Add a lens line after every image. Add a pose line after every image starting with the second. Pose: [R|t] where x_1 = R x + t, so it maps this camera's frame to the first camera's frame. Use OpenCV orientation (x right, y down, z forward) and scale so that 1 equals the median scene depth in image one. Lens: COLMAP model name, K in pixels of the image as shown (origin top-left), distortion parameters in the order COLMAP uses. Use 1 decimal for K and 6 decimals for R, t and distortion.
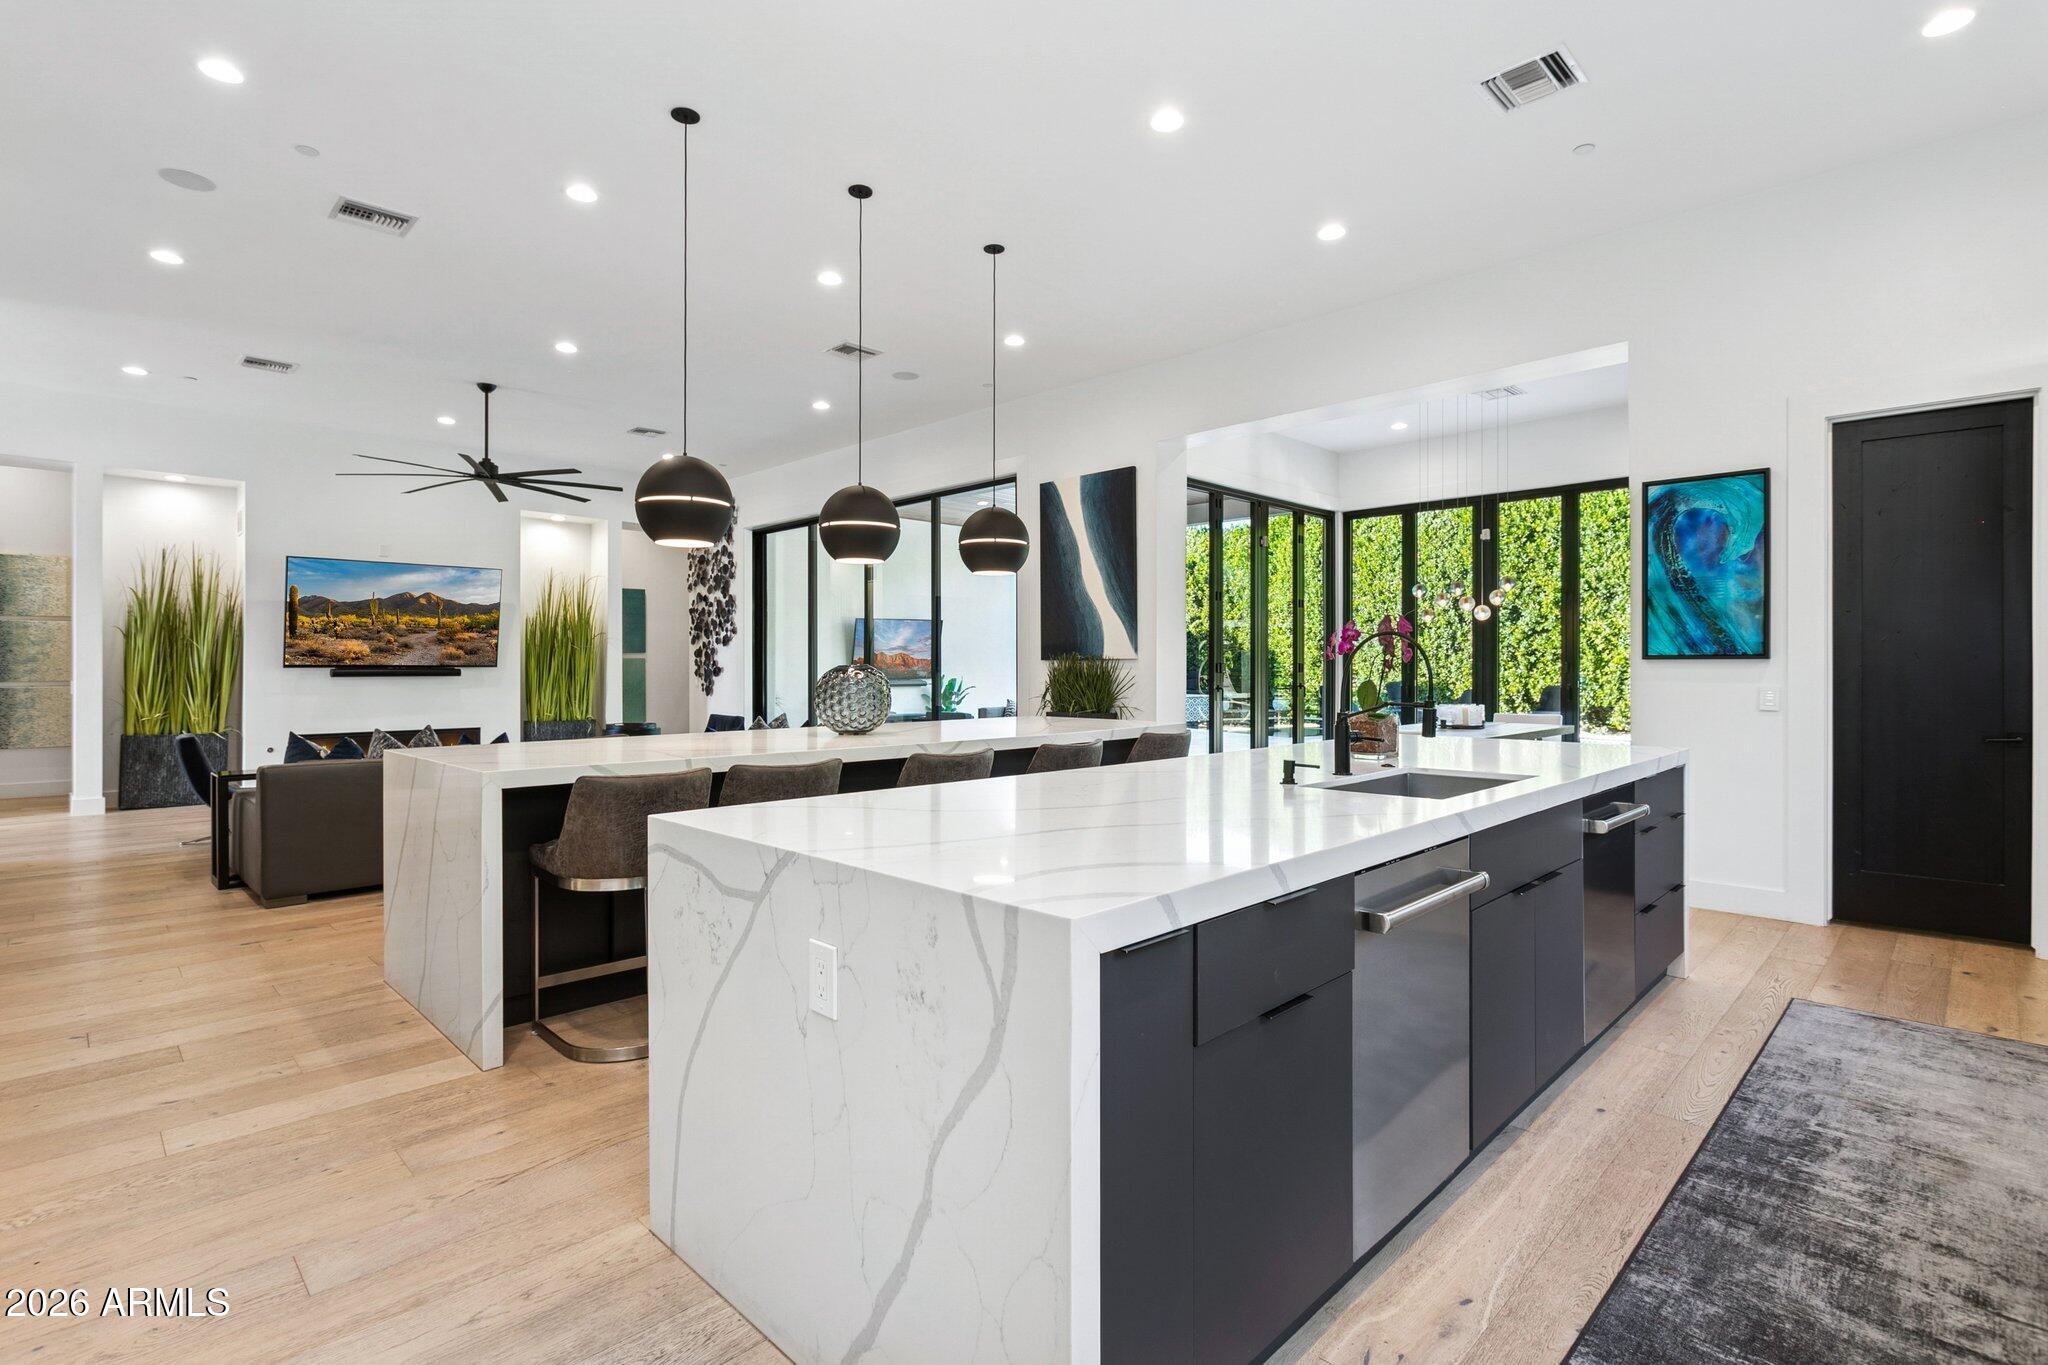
lens RADIAL K [[969.3, 0, 1012.5], [0, 969.3, 668.1], [0, 0, 1]] dist [-0.000469, 0.000481]
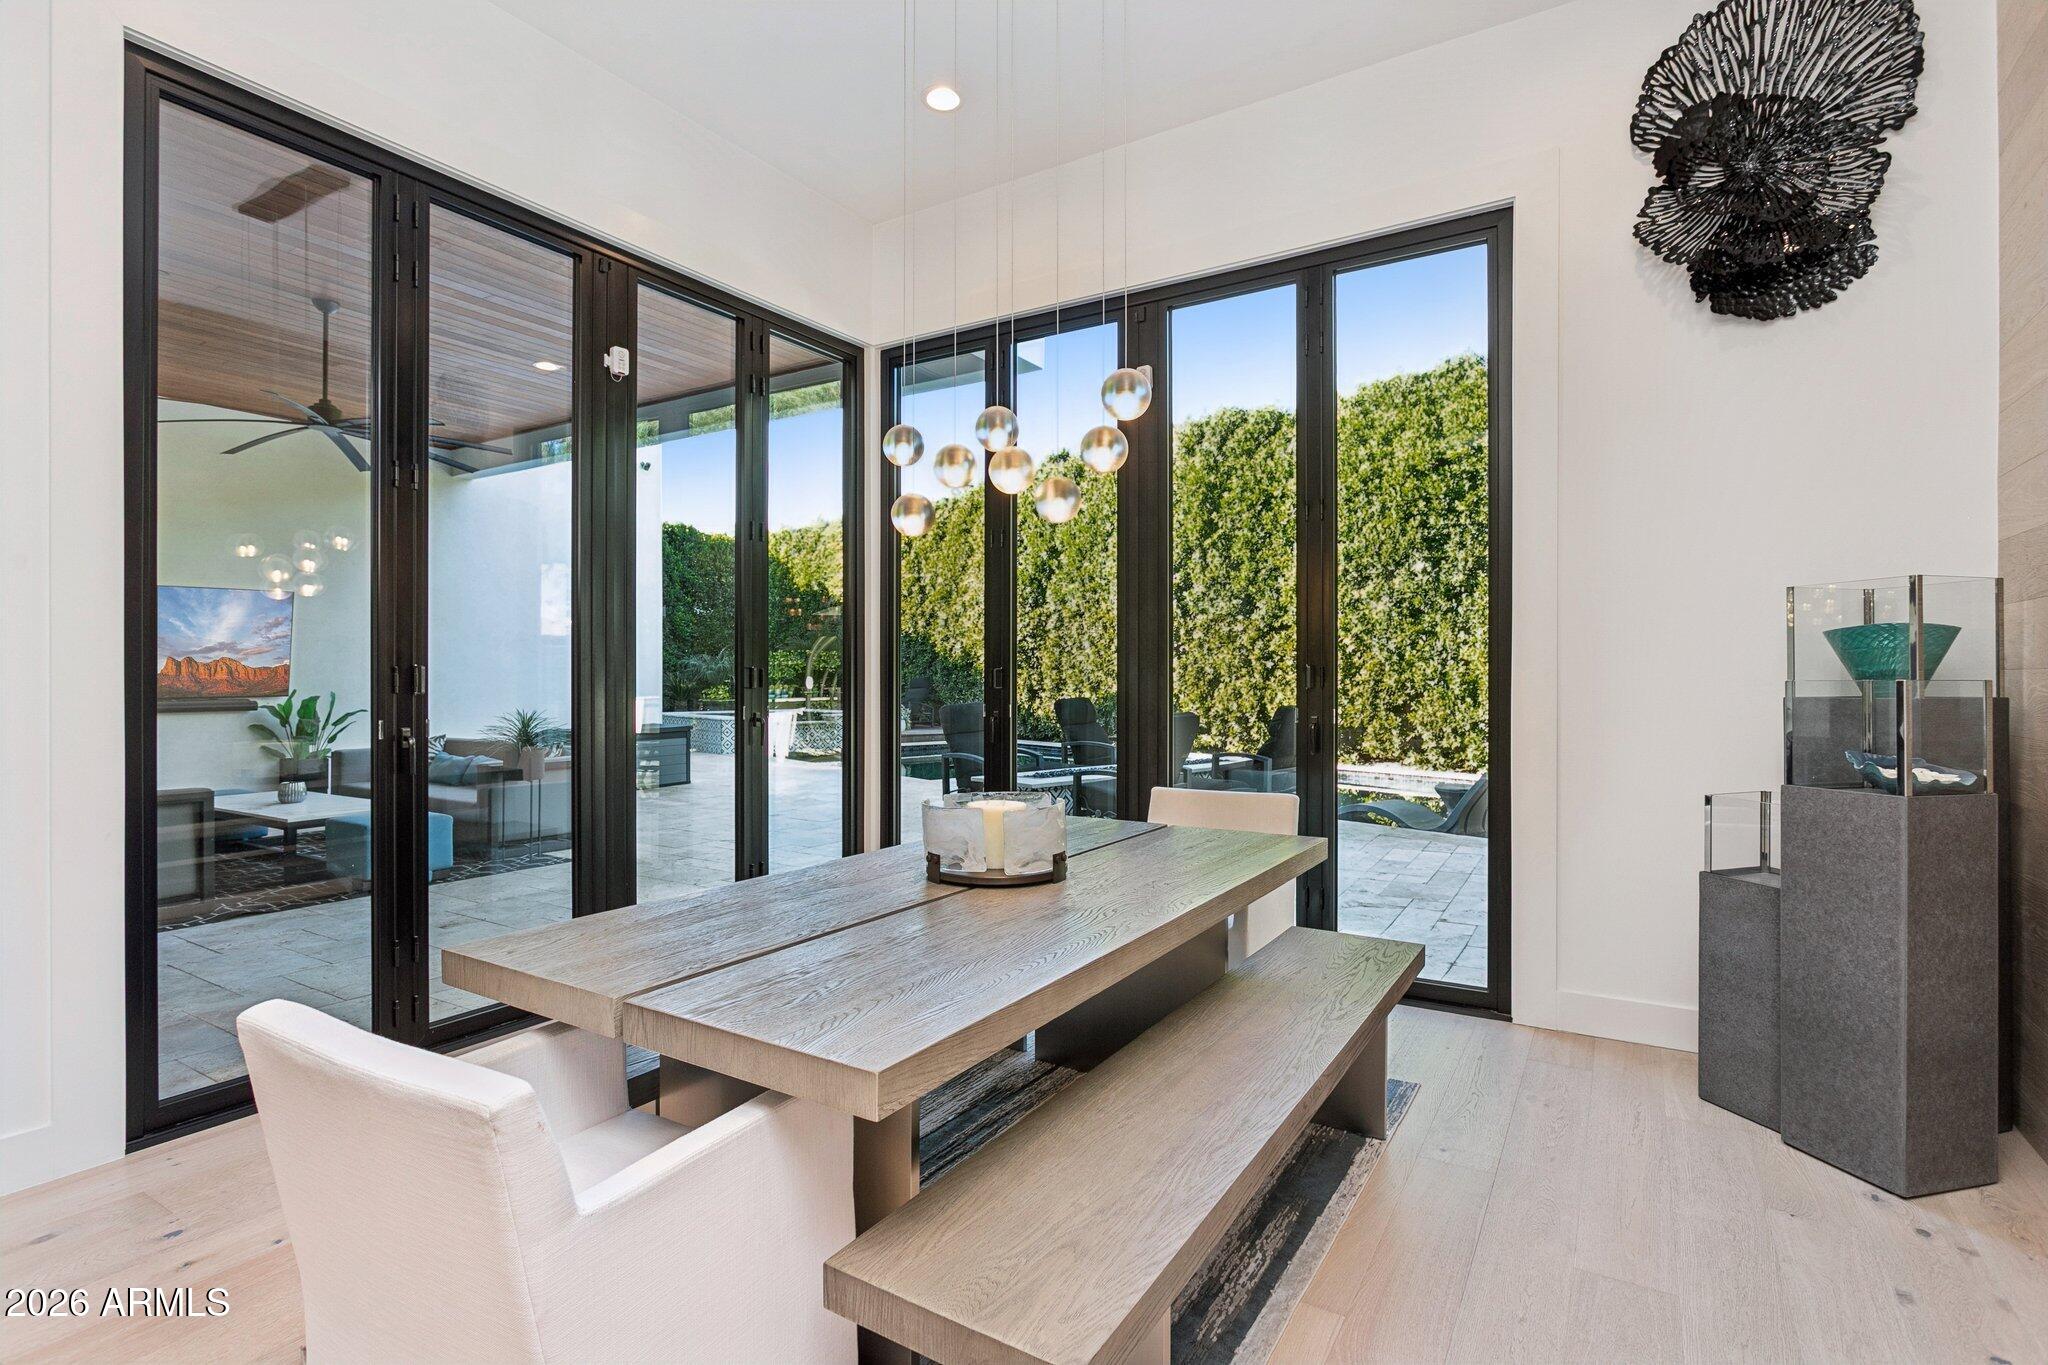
lens RADIAL K [[1008.5, 0, 990.6], [0, 1008.5, 673.3], [0, 0, 1]] dist [-0.006396, 0.000892]
pose [[0.975411, 0.000556, 0.220392, 0.326837], [-0.000067, 0.999998, -0.002228, -0.001586], [-0.220393, 0.002158, 0.975409, 0.577126]]
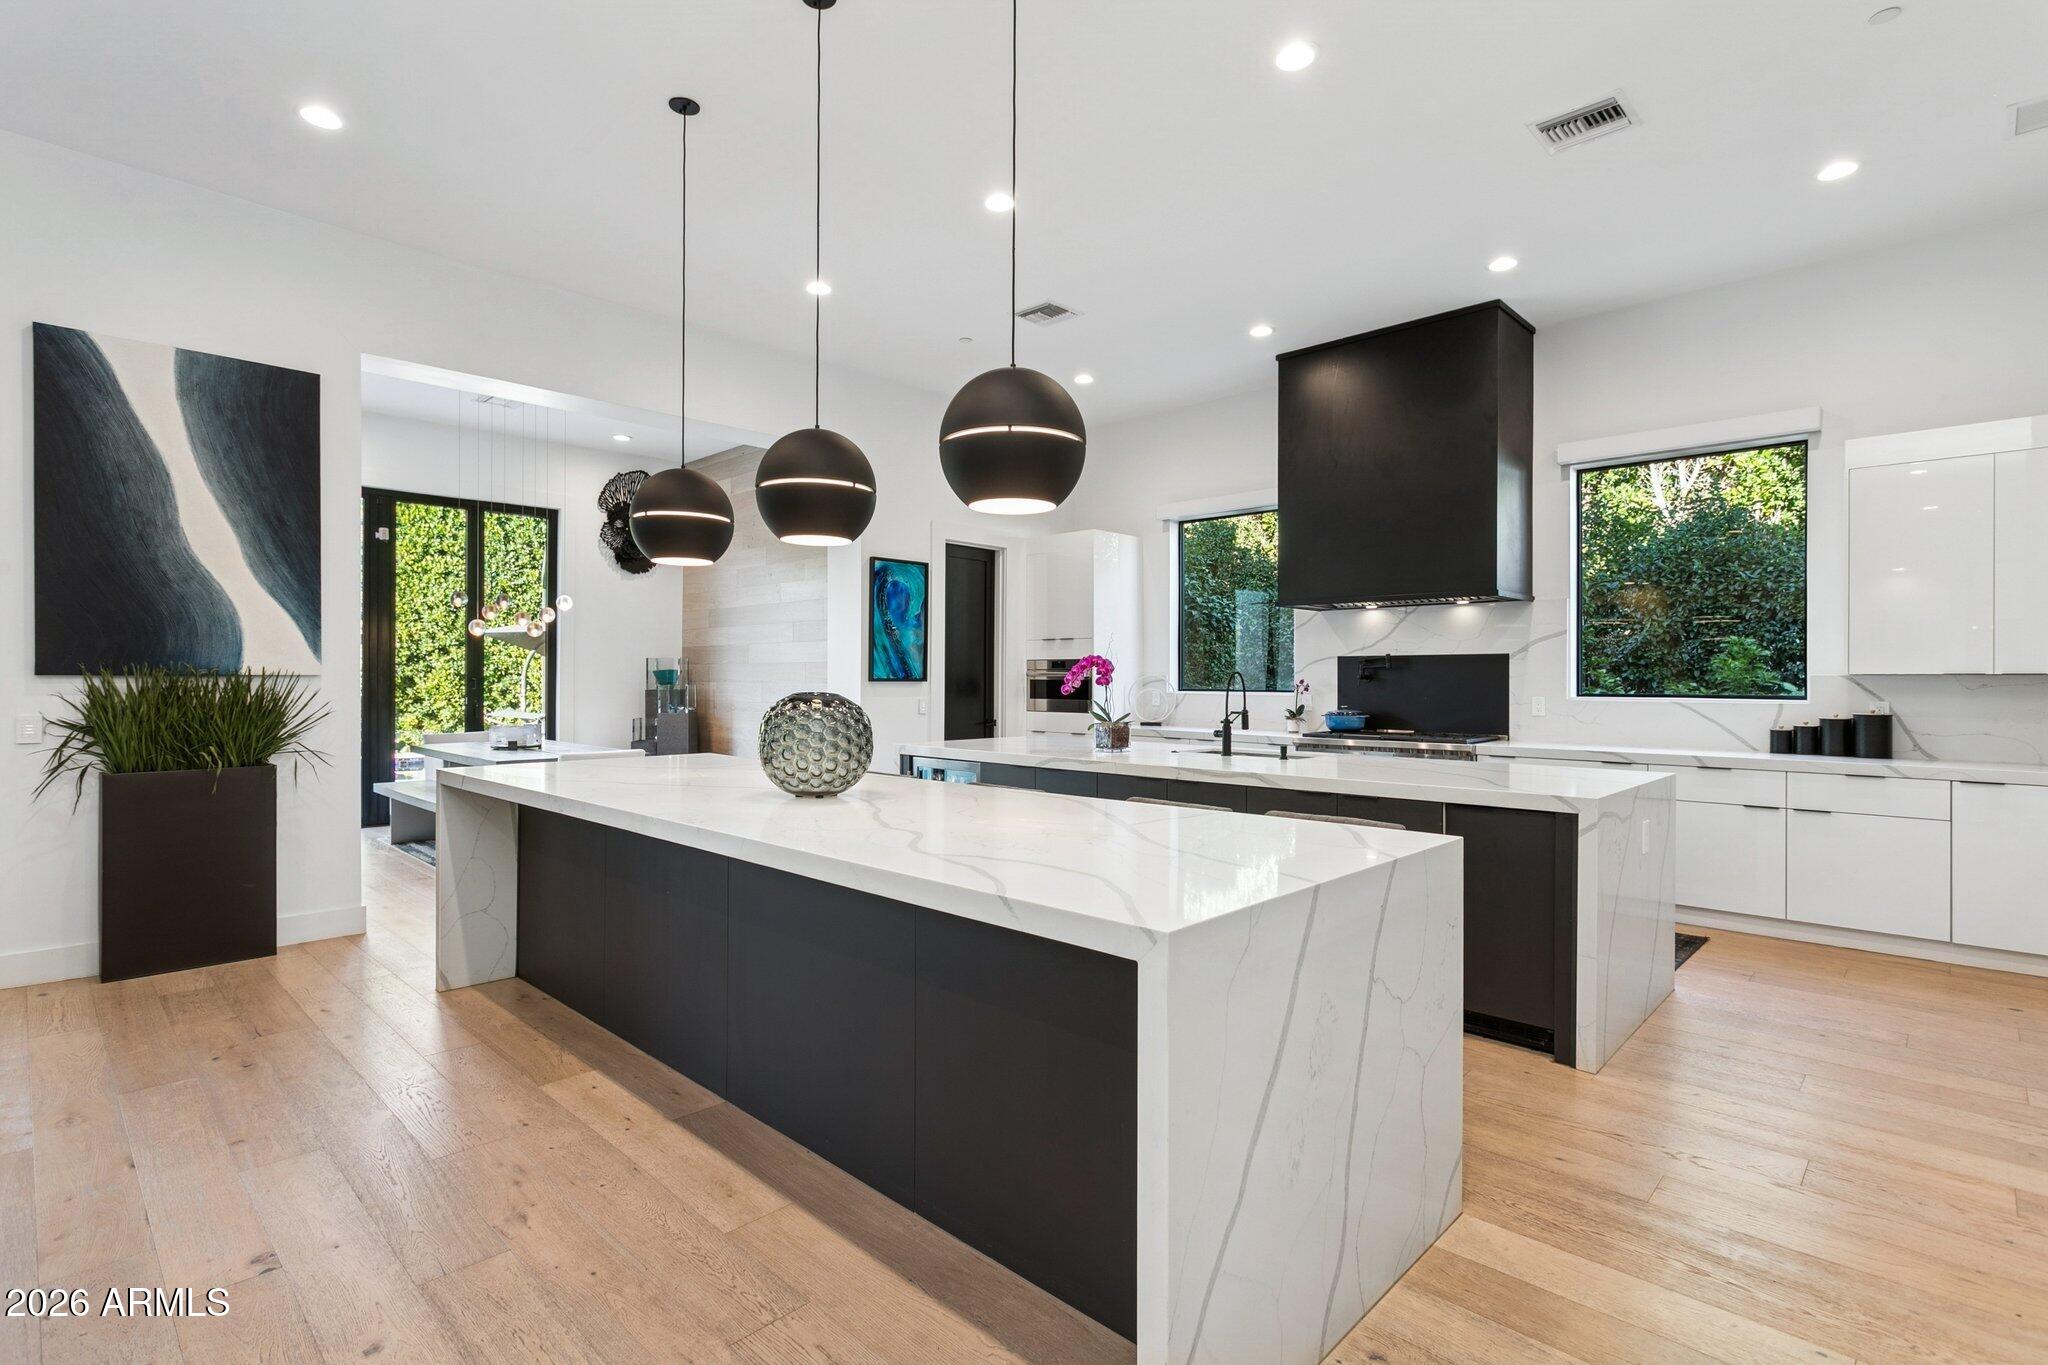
lens RADIAL K [[969.3, 0, 1018.8], [0, 969.3, 693.3], [0, 0, 1]] dist [-0.000469, 0.000481]
pose [[-0.015943, -0.013737, 0.999779, -0.425019], [-0.003548, 0.999900, 0.013682, -0.006322], [-0.999867, -0.003329, -0.015990, 0.440321]]
